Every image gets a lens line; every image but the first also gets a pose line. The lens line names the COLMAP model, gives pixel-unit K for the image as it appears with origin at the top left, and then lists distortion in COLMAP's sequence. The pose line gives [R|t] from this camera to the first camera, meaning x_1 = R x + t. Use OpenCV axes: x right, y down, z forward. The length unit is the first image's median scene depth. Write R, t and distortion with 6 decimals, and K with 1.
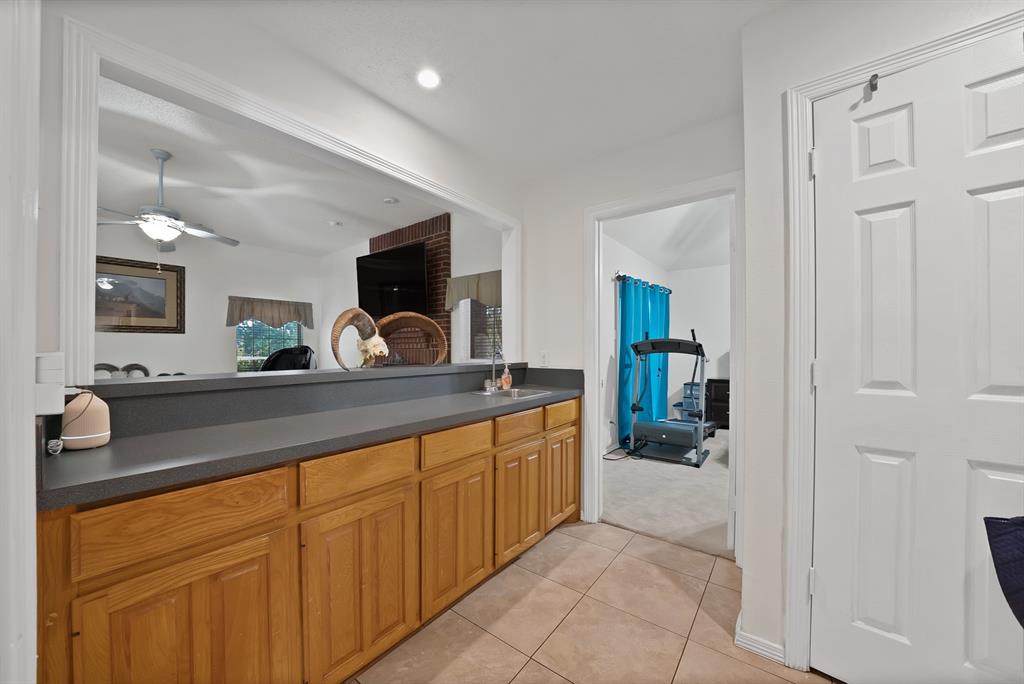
lens RADIAL K [[368.2, 0, 509.1], [0, 368.2, 348.7], [0, 0, 1]] dist [-0.017330, 0.000030]
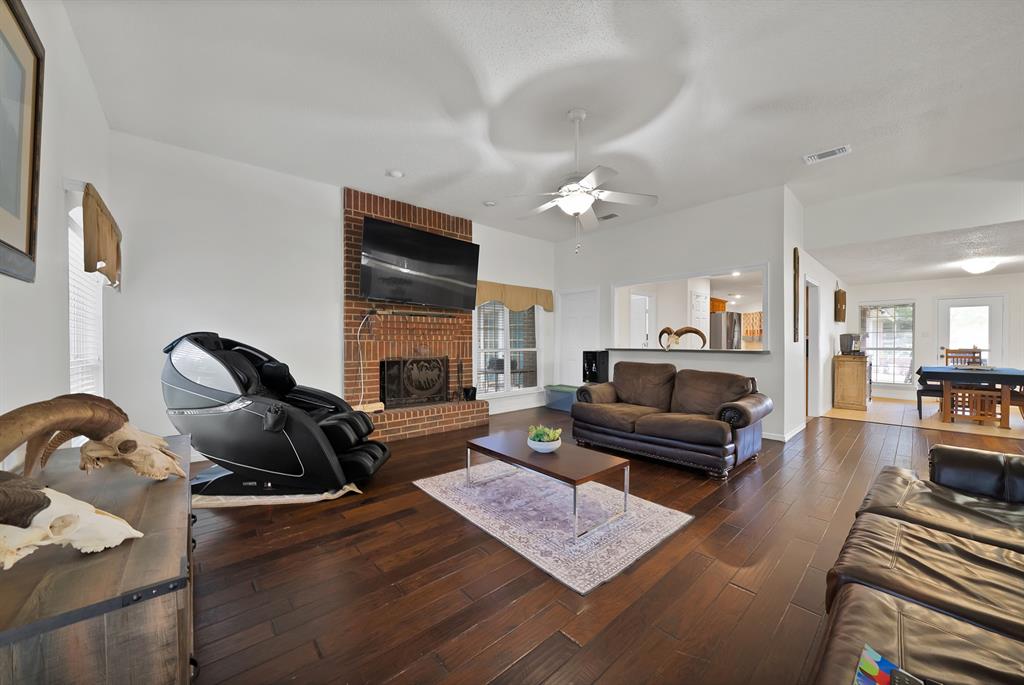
lens RADIAL K [[369.9, 0, 512.0], [0, 369.9, 342.5], [0, 0, 1]] dist [-0.015607, 0.000181]
pose [[0.175800, 0.000625, 0.984426, -1.253050], [-0.002489, 0.999997, -0.000190, 0.004404], [-0.984423, -0.002417, 0.175801, 0.668958]]
